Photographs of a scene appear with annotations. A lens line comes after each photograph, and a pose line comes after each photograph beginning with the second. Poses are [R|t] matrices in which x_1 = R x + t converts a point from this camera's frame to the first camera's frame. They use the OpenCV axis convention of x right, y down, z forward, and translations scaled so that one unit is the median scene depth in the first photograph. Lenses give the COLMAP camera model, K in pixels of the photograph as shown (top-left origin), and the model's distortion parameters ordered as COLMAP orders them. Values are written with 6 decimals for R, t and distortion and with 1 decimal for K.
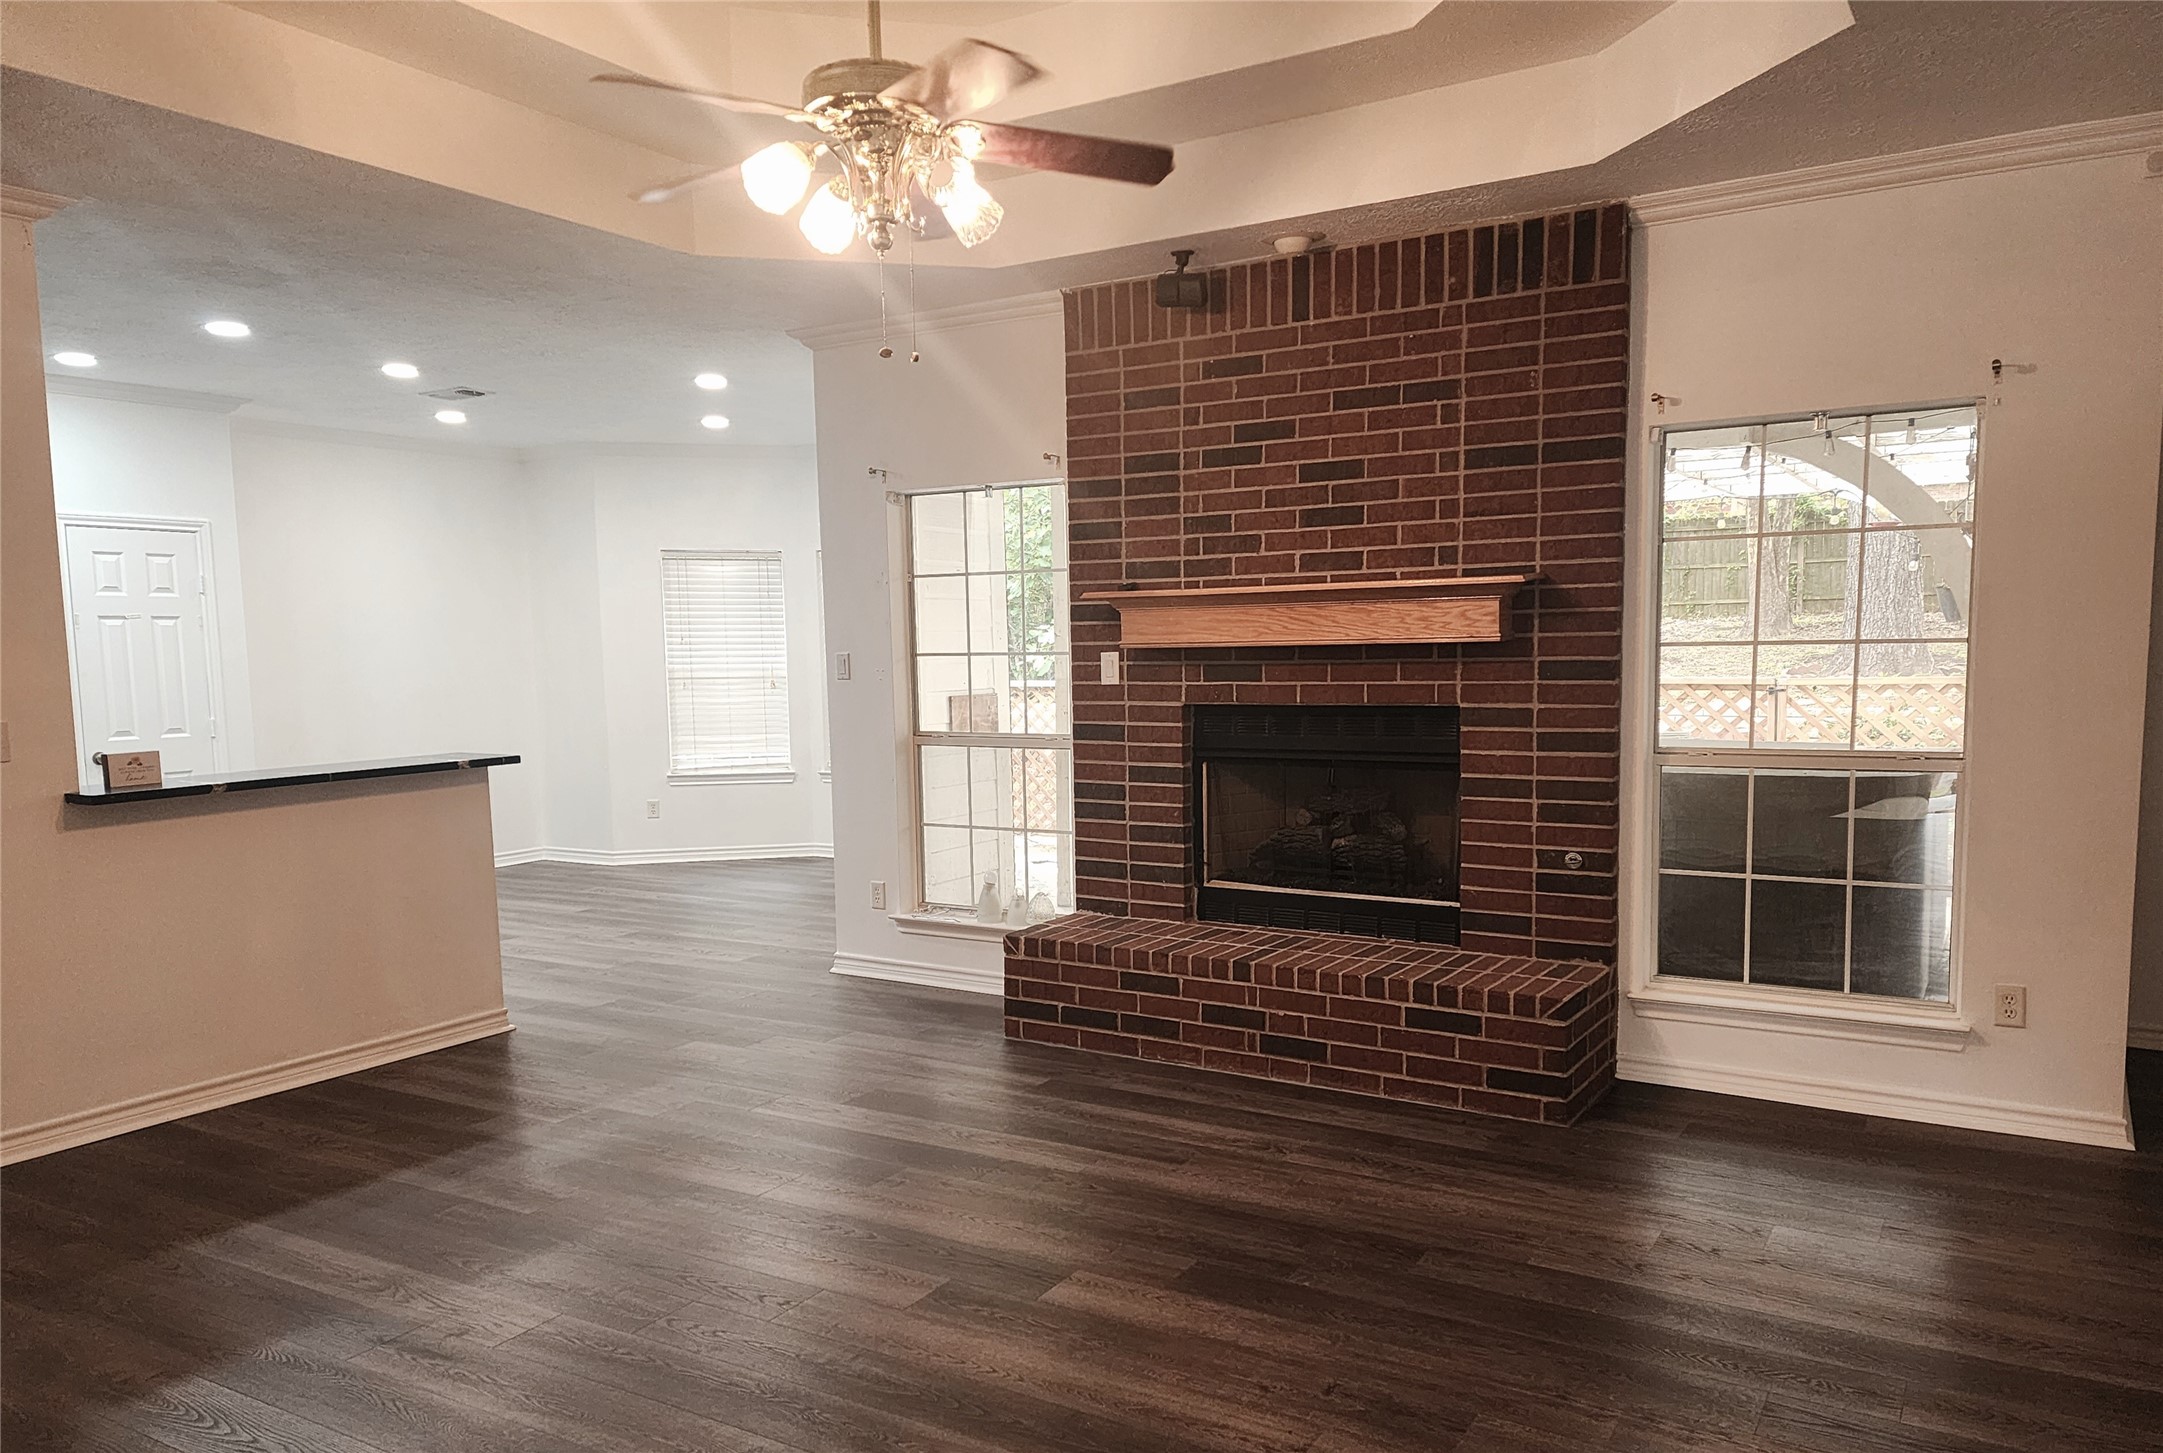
lens RADIAL K [[1538.9, 0, 1107.2], [0, 1538.9, 821.3], [0, 0, 1]] dist [0.092368, -0.000772]
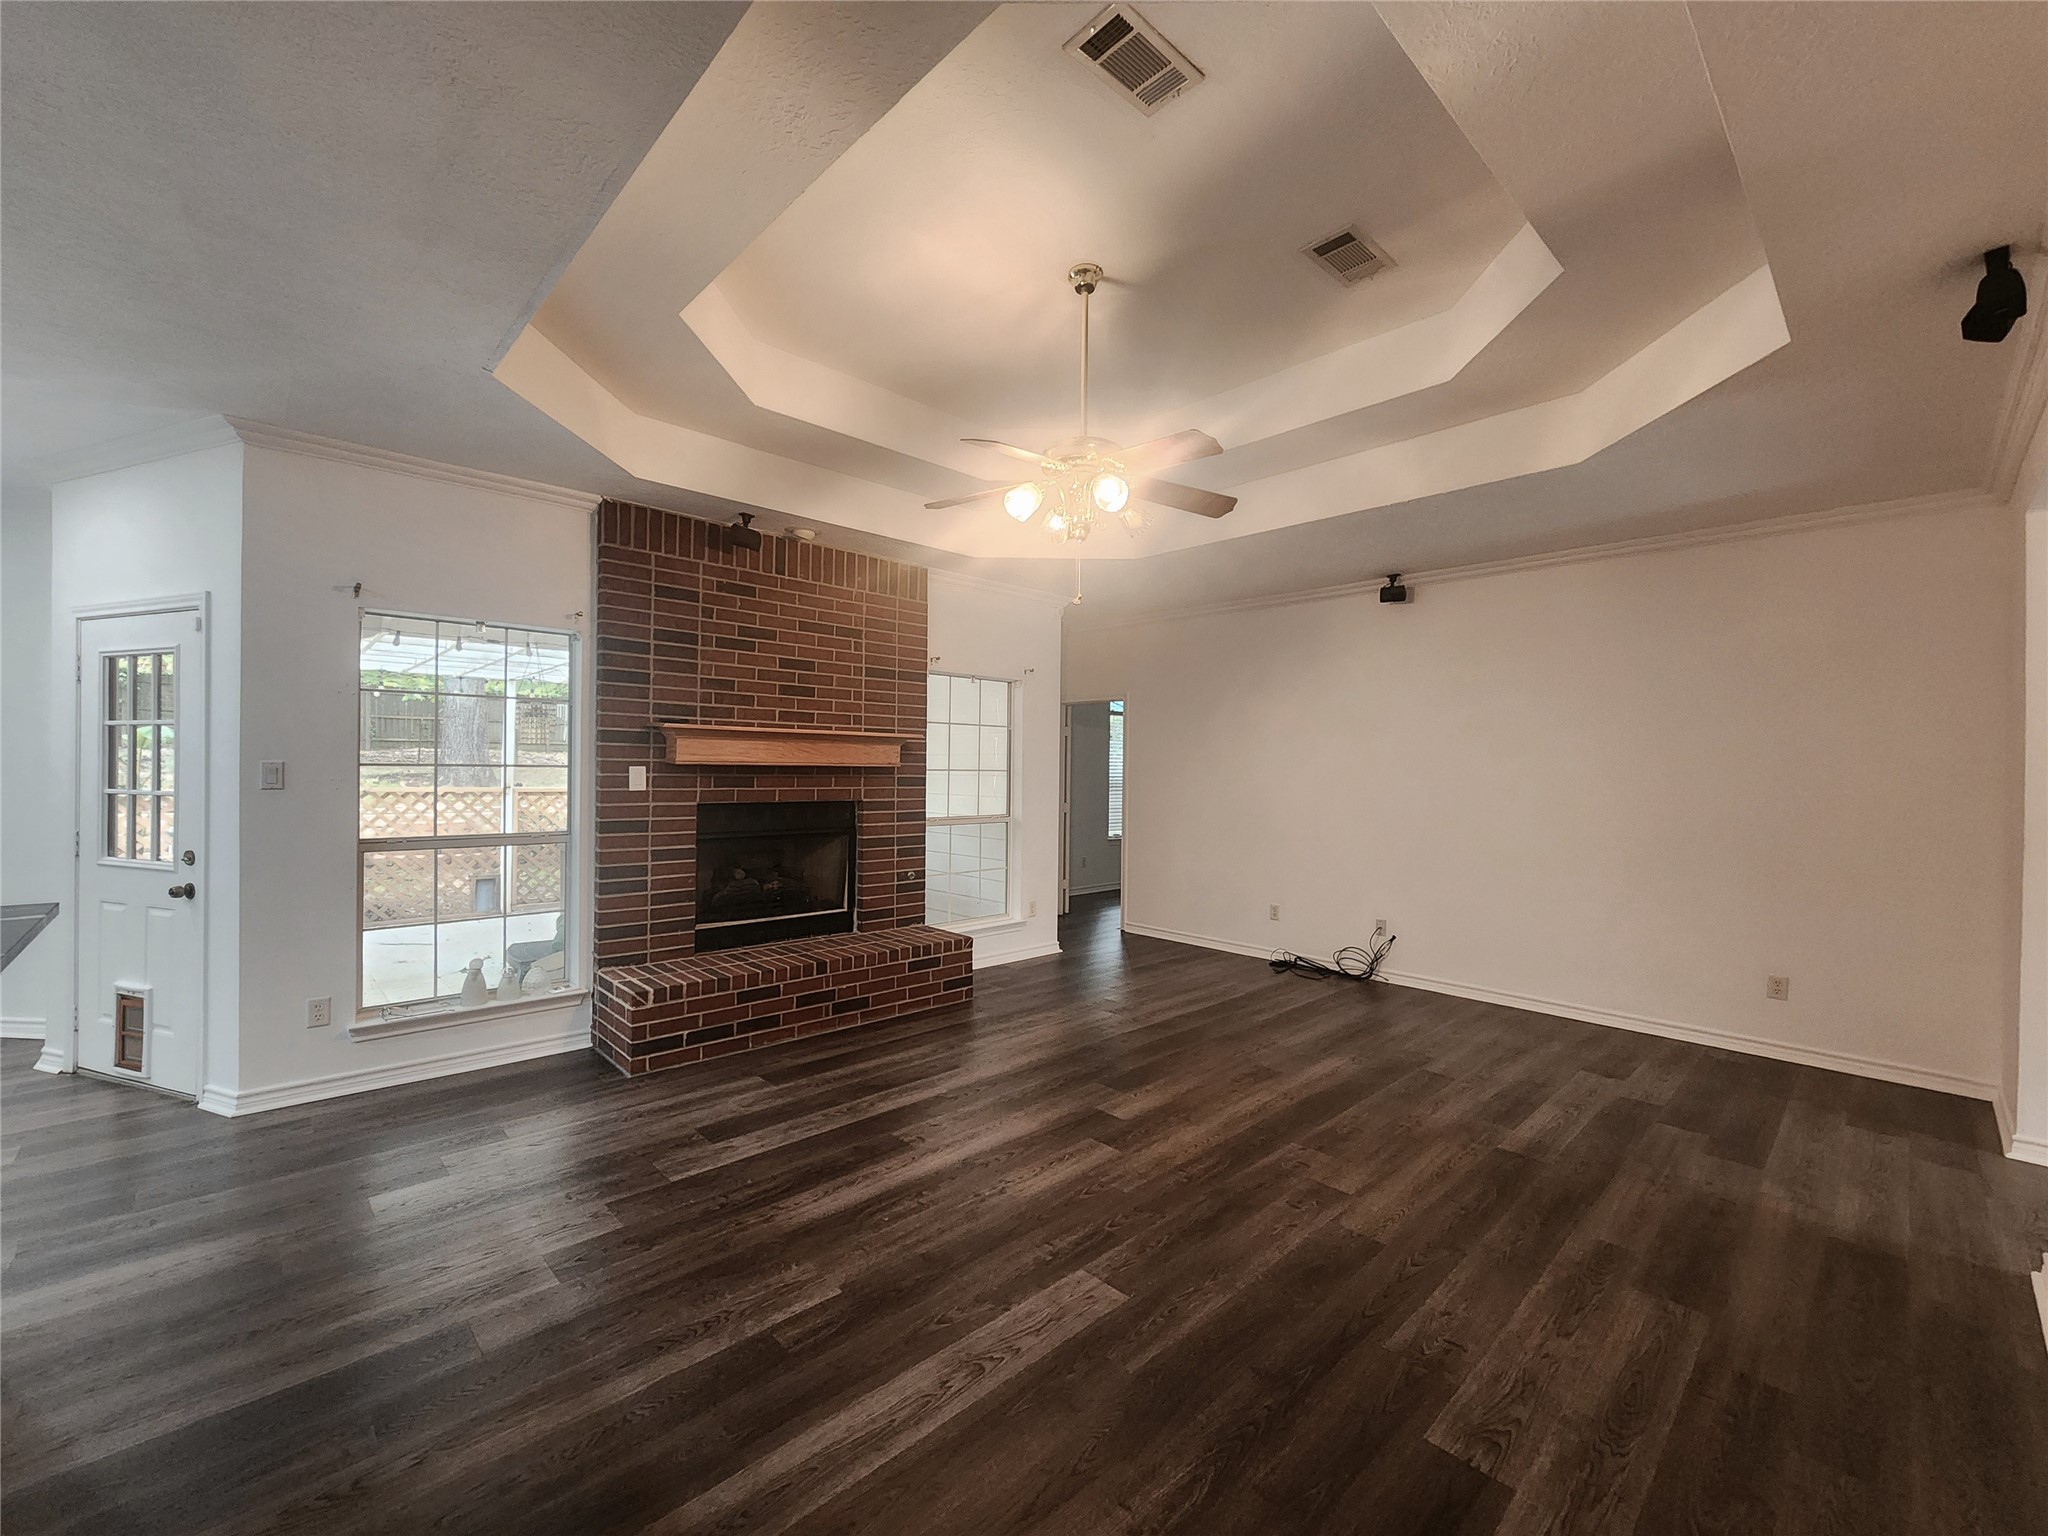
lens RADIAL K [[844.0, 0, 1025.3], [0, 844.0, 767.8], [0, 0, 1]] dist [-0.000548, -0.000032]
pose [[0.249598, 0.018923, 0.968165, -0.673630], [0.094426, 0.994569, -0.043782, -0.047826], [-0.963735, 0.102347, 0.246456, 0.528990]]
